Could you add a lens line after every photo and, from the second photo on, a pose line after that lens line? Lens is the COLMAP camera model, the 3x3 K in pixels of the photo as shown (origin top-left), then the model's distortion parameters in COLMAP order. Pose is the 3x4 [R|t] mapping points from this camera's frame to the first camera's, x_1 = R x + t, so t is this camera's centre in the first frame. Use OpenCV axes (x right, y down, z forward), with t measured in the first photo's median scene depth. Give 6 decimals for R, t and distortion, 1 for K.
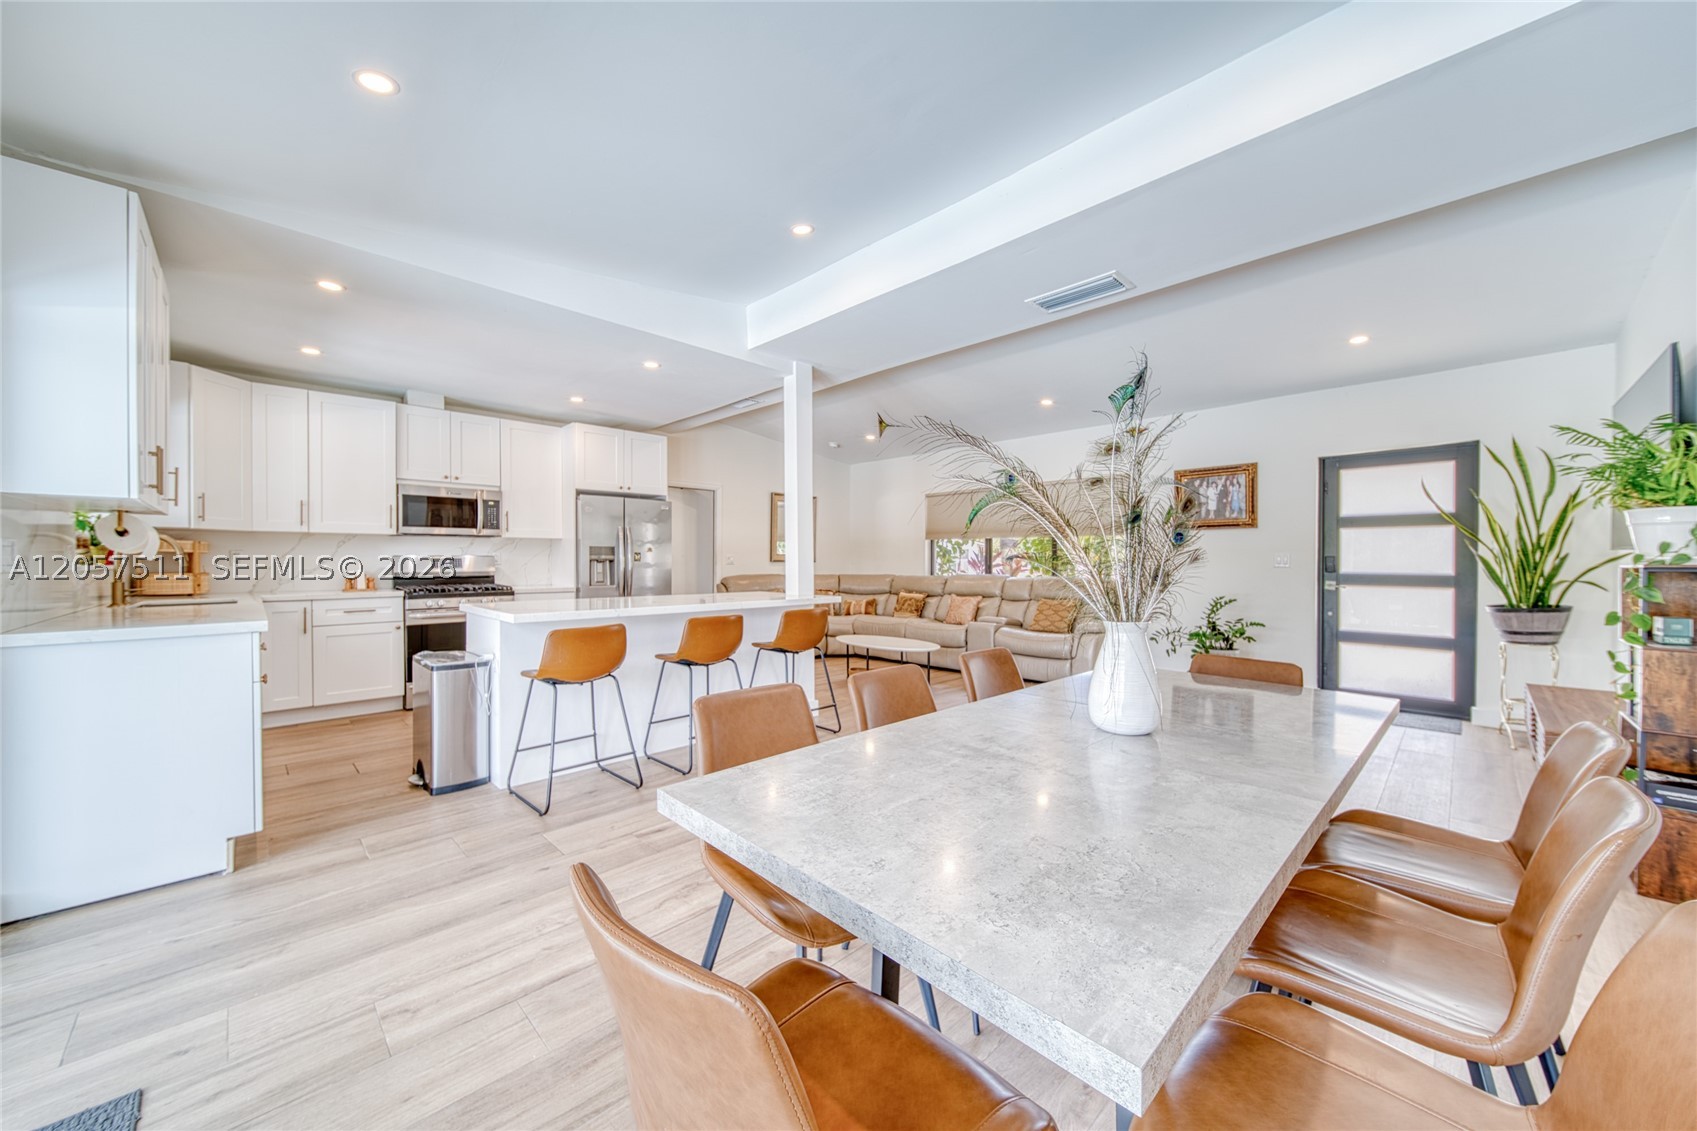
lens RADIAL K [[600.1, 0, 848.5], [0, 600.1, 565.5], [0, 0, 1]] dist [-0.001732, -0.000062]
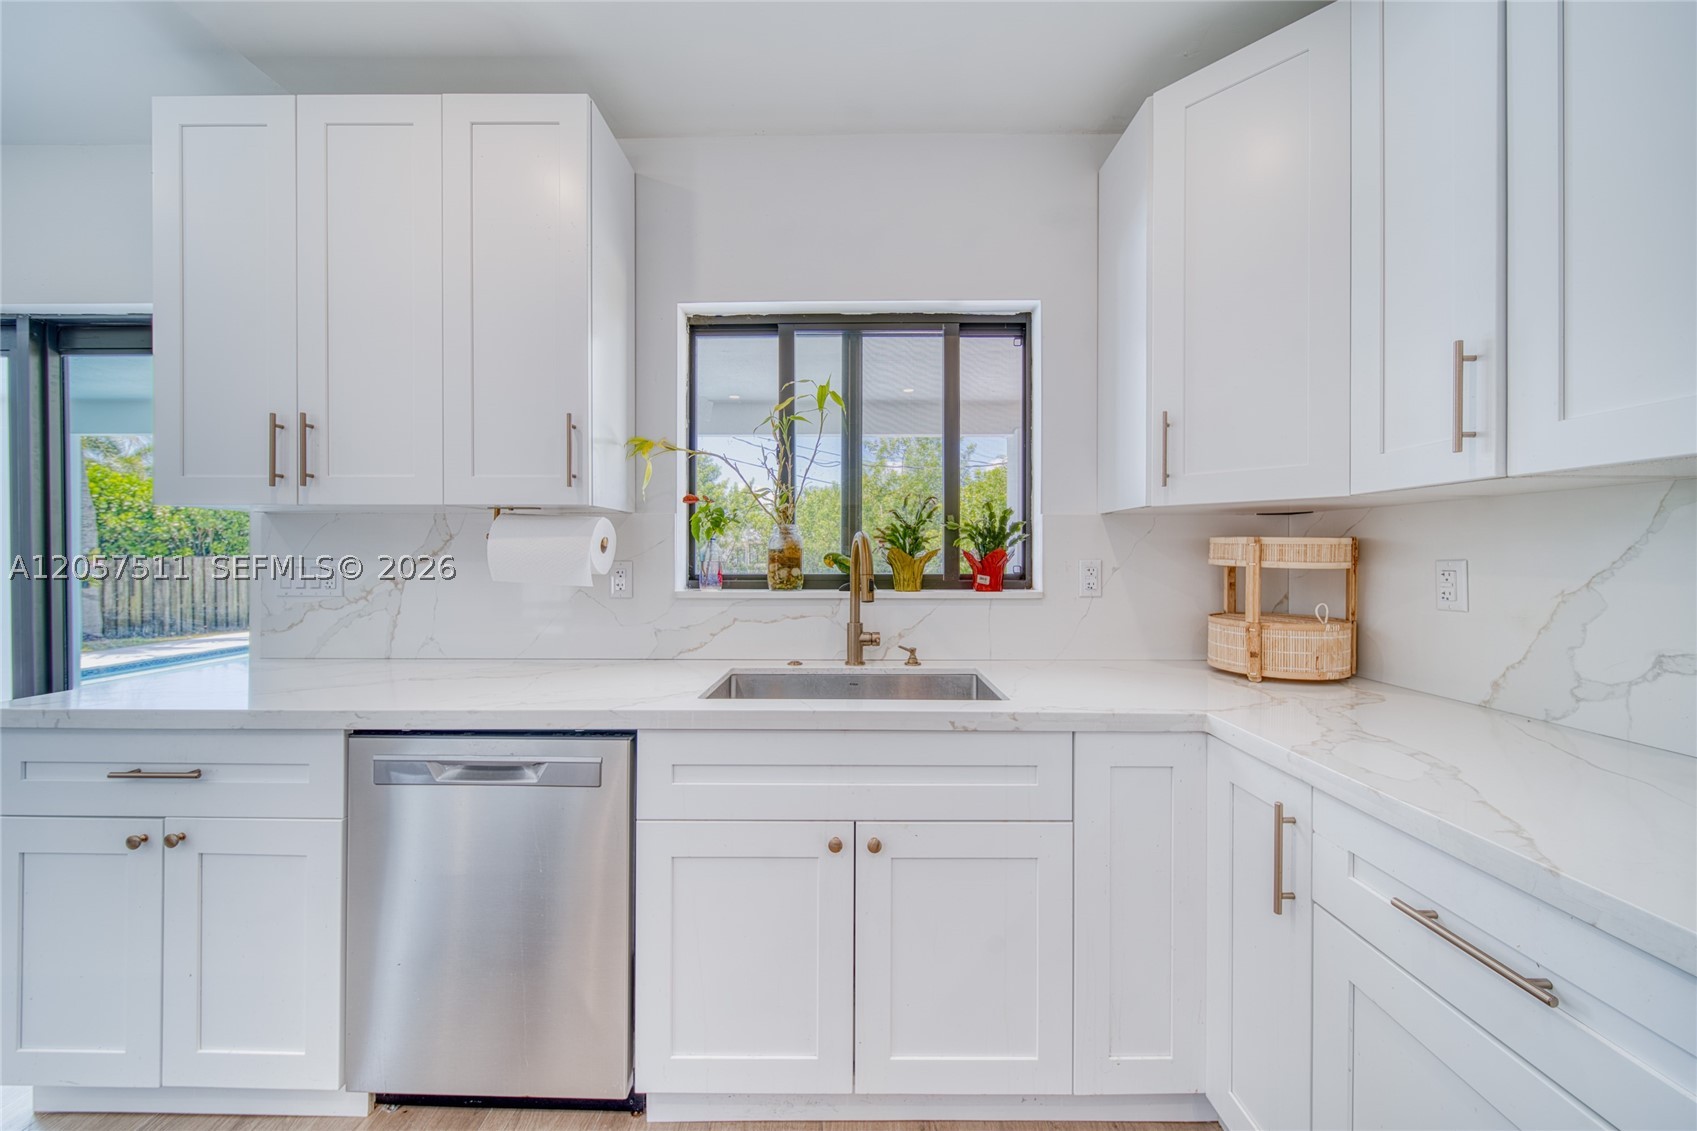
lens RADIAL K [[604.9, 0, 858.5], [0, 604.9, 556.7], [0, 0, 1]] dist [-0.001903, -0.000213]
pose [[-0.701057, 0.001001, -0.713105, -0.511742], [-0.007210, 0.999938, 0.008492, -0.023849], [0.713069, 0.011095, -0.701006, 0.865371]]
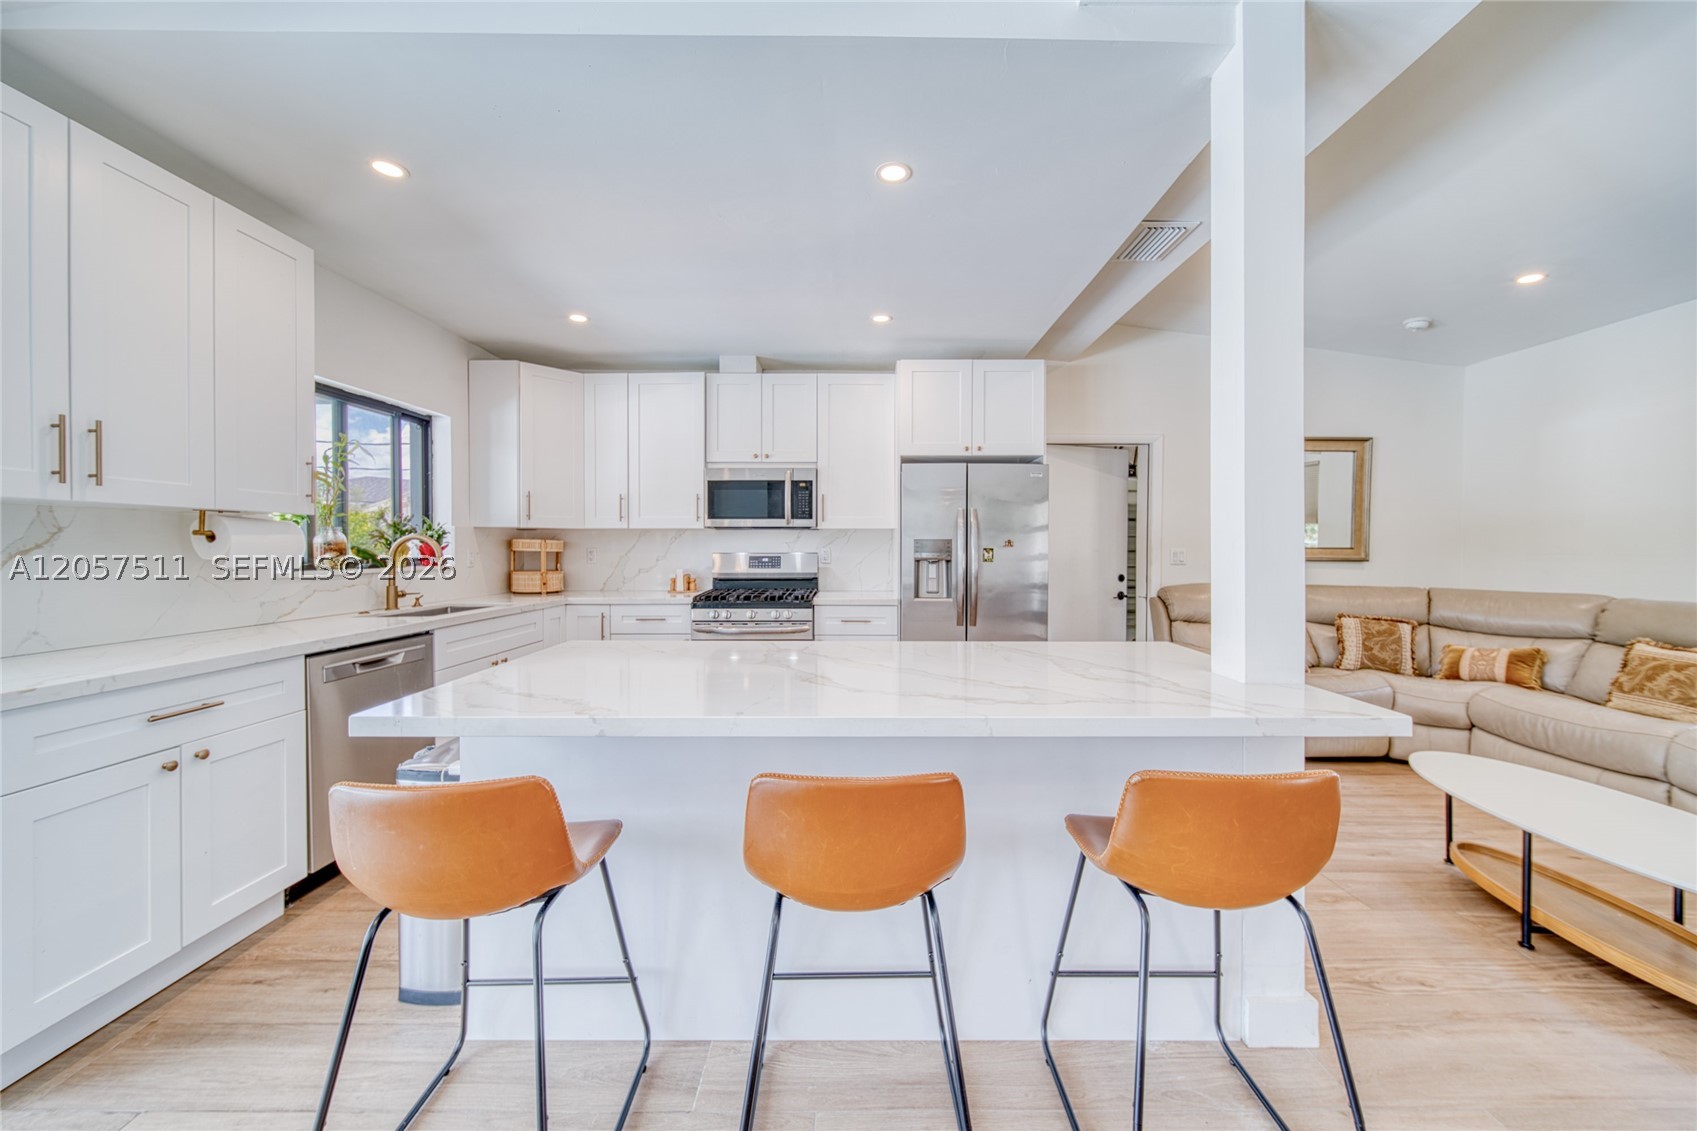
lens RADIAL K [[604.9, 0, 858.5], [0, 604.9, 556.7], [0, 0, 1]] dist [-0.001903, -0.000213]
pose [[0.709360, 0.012091, -0.704743, 0.001102], [-0.006706, 0.999923, 0.010406, -0.021368], [0.704815, -0.002656, 0.709386, 0.519165]]
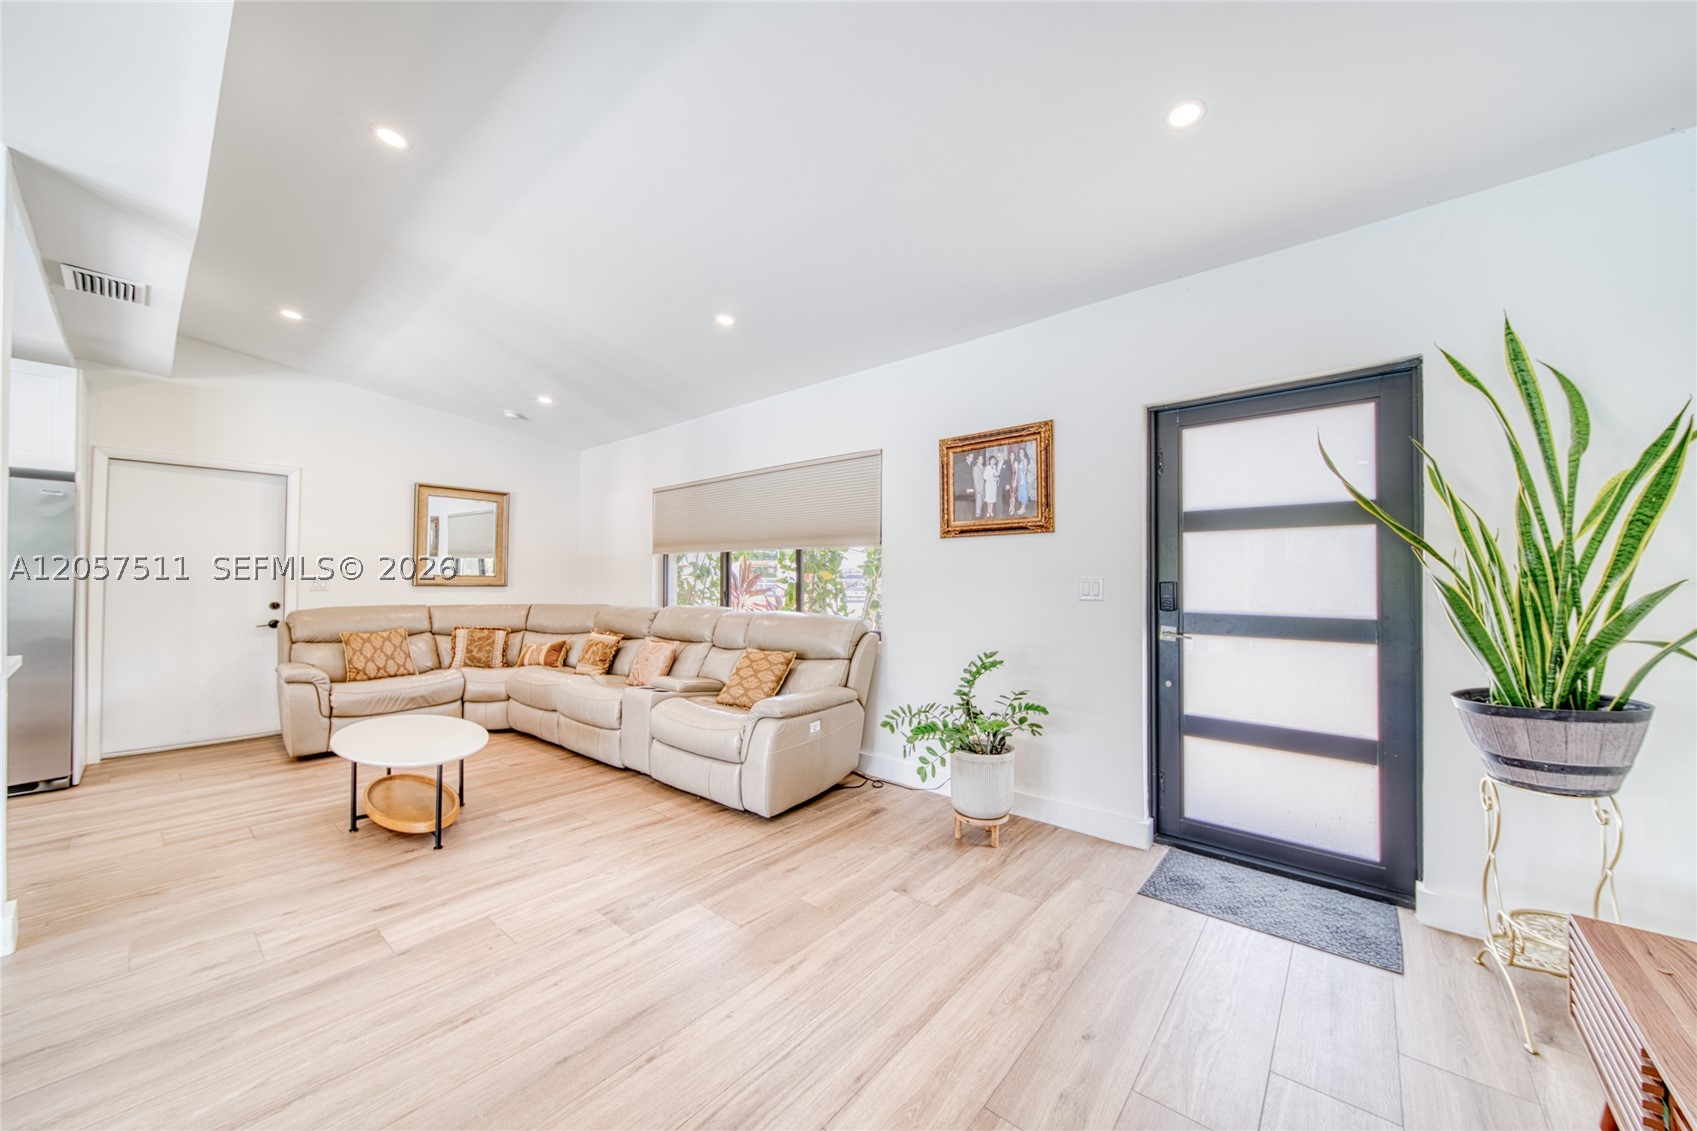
lens RADIAL K [[605.1, 0, 830.5], [0, 605.1, 571.1], [0, 0, 1]] dist [-0.004170, -0.000126]
pose [[0.996393, 0.001026, 0.084847, 0.437048], [0.000755, 0.999780, -0.020952, -0.013805], [-0.084850, 0.020941, 0.996174, 0.458366]]
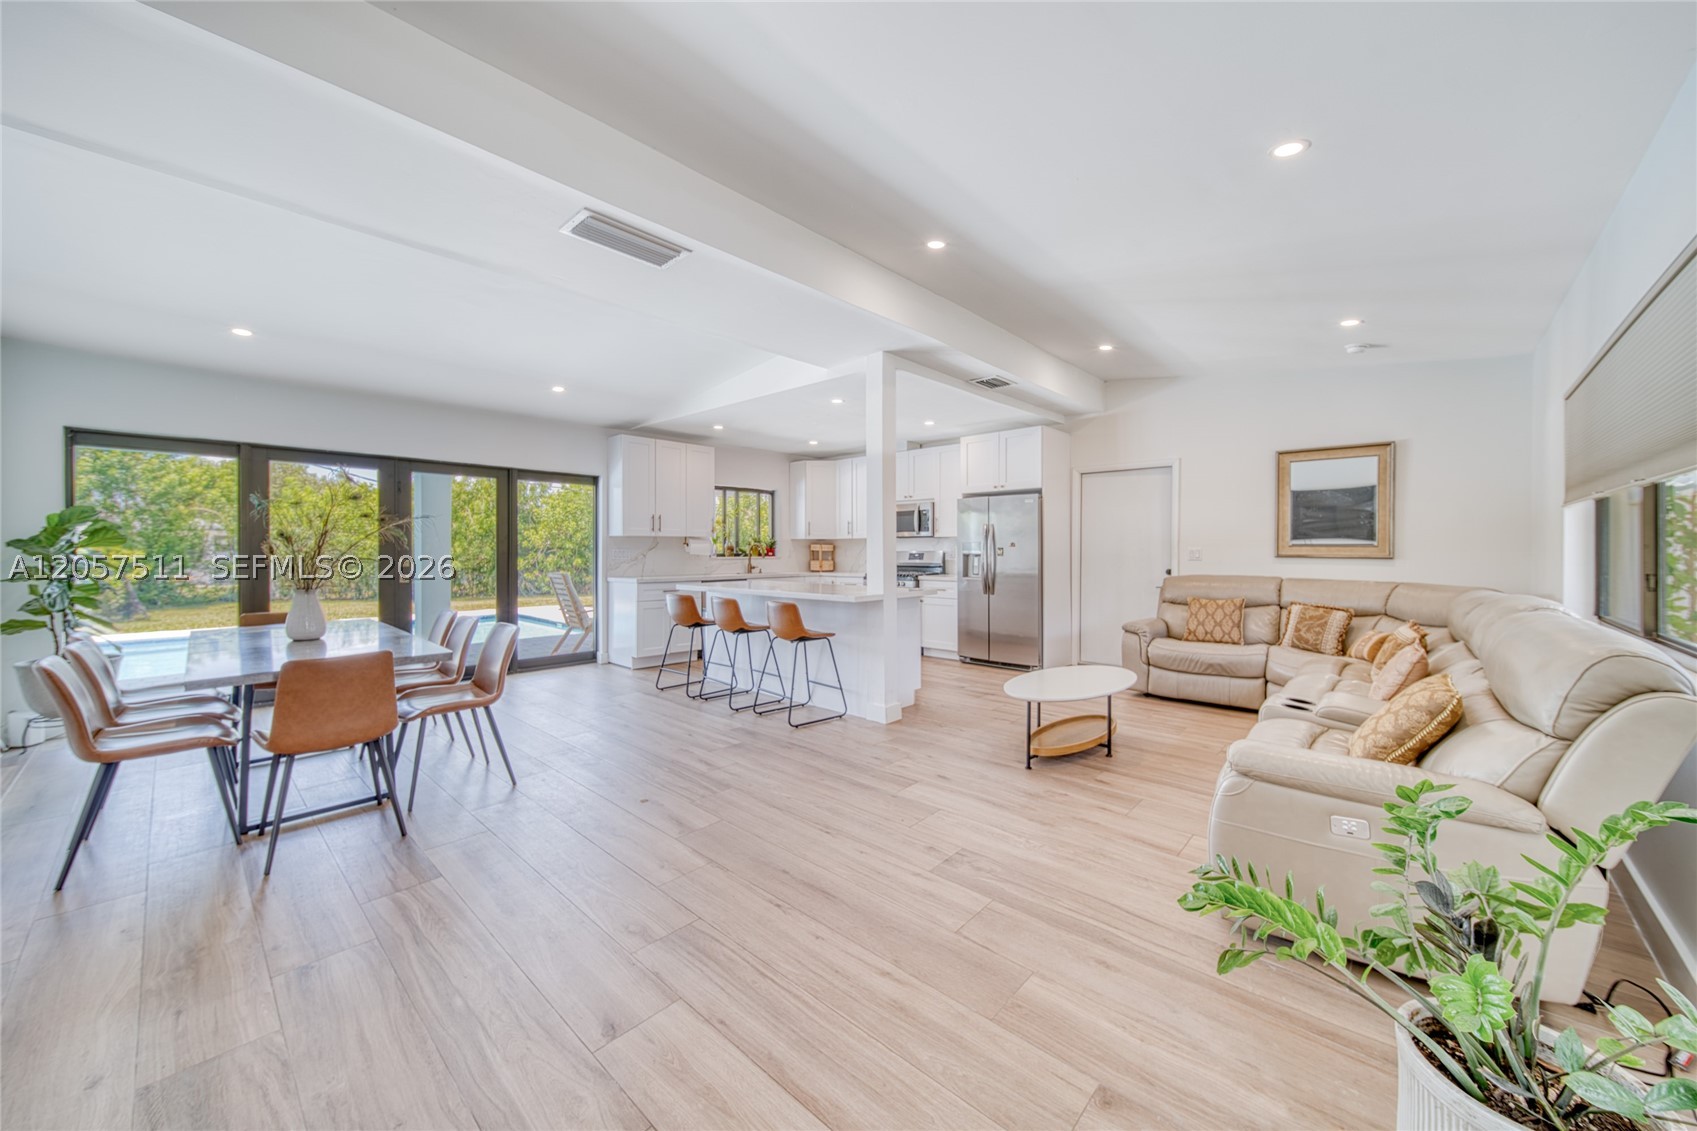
lens RADIAL K [[613.4, 0, 876.1], [0, 613.4, 559.0], [0, 0, 1]] dist [-0.000932, -0.000109]
pose [[0.086101, 0.014670, -0.996178, 0.791544], [-0.005795, 0.999882, 0.014224, -0.018447], [0.996270, 0.004548, 0.086176, 0.801315]]
